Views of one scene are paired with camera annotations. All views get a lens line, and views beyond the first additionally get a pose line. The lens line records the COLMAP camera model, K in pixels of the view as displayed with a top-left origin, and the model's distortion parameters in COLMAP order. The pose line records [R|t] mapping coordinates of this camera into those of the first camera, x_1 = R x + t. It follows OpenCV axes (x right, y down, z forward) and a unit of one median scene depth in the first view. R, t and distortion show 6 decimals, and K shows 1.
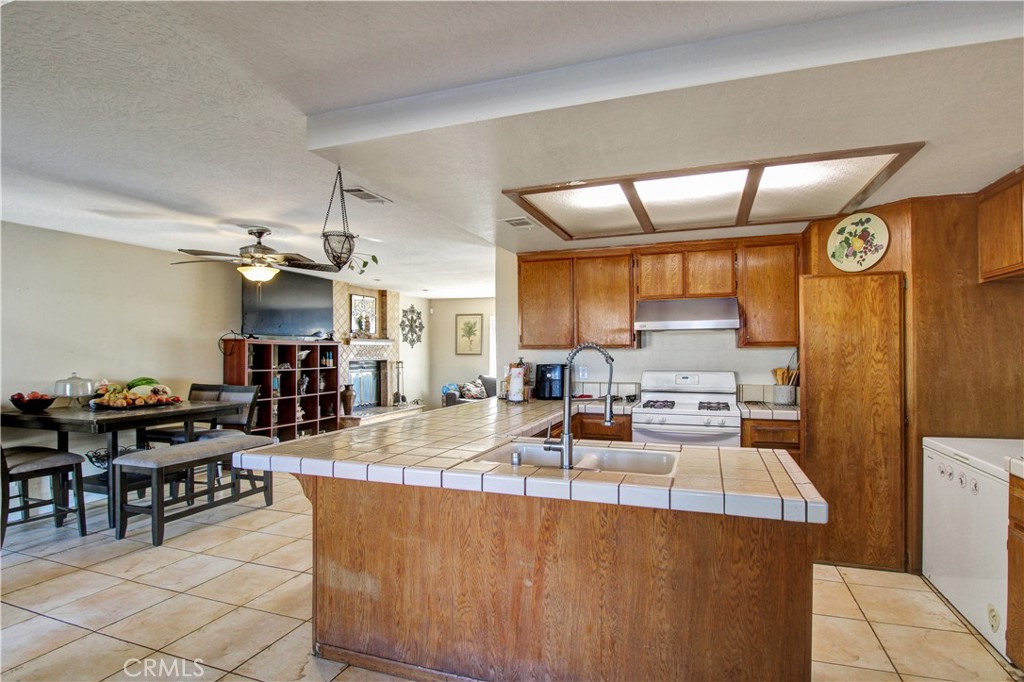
lens RADIAL K [[478.7, 0, 516.5], [0, 478.7, 348.6], [0, 0, 1]] dist [-0.010153, -0.000775]
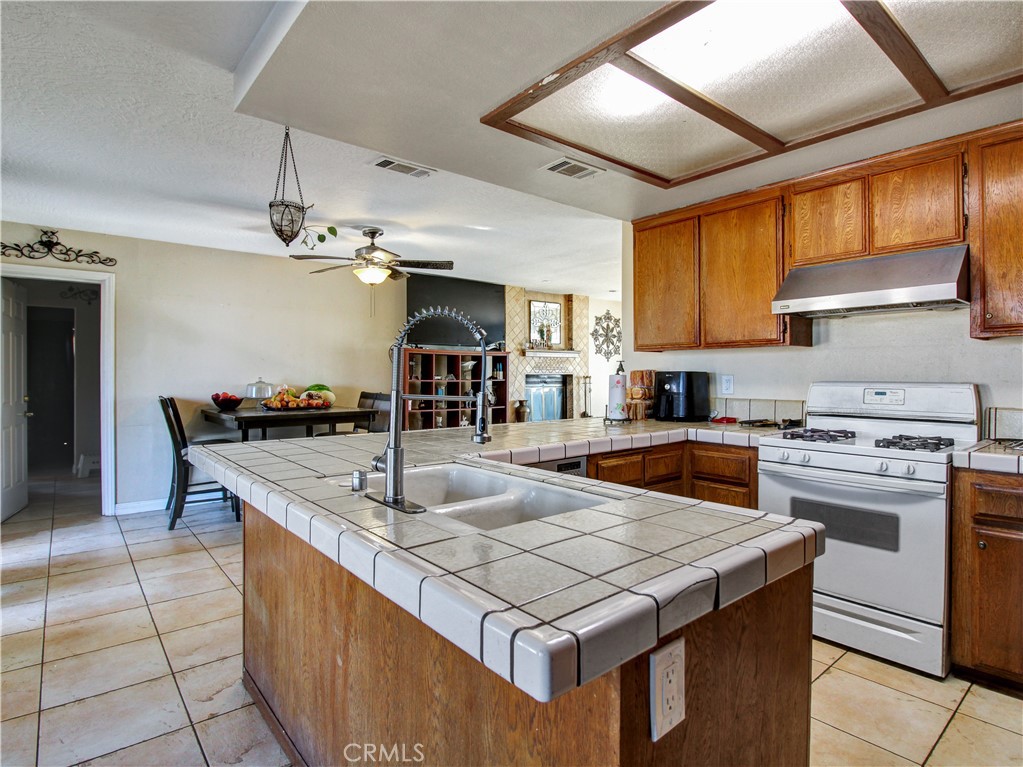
lens RADIAL K [[543.1, 0, 512.6], [0, 543.1, 372.5], [0, 0, 1]] dist [0.001169, -0.014409]
pose [[0.877830, 0.008733, -0.478892, 0.231728], [-0.005087, 0.999947, 0.008909, 0.026757], [0.478945, -0.005384, 0.877829, 0.167179]]
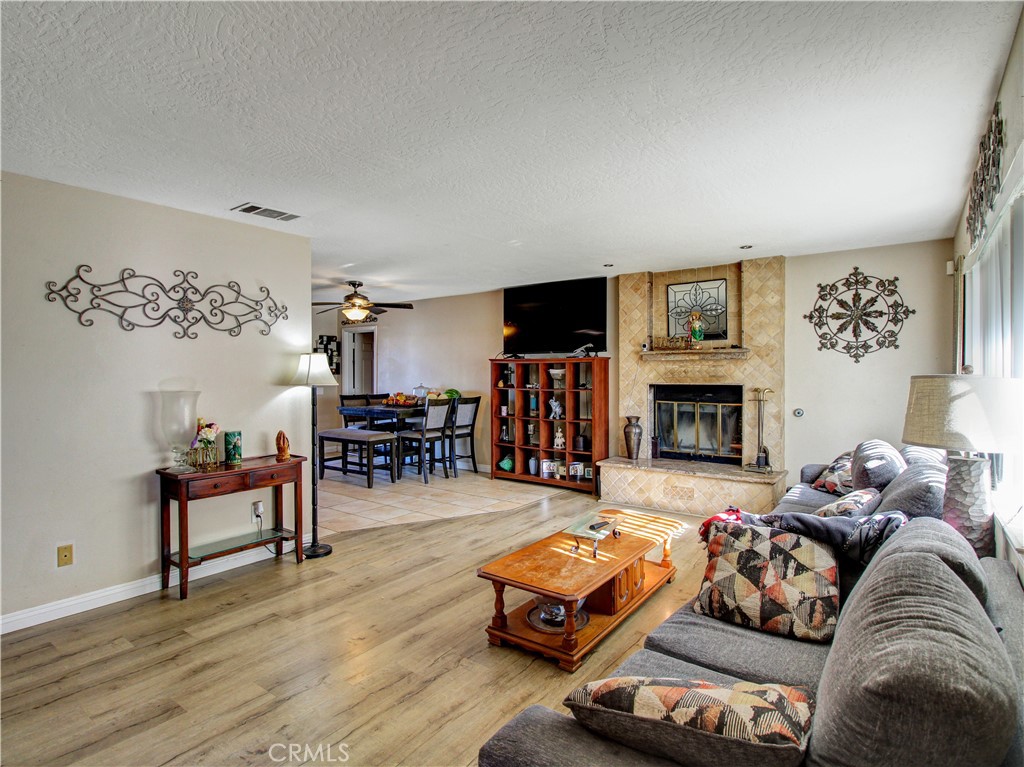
lens RADIAL K [[543.7, 0, 513.1], [0, 543.7, 372.5], [0, 0, 1]] dist [0.001169, -0.014409]
pose [[-0.264623, 0.012840, -0.964266, 0.895818], [0.012760, 0.999870, 0.009812, -0.001435], [0.964268, -0.009707, -0.264753, 1.965885]]
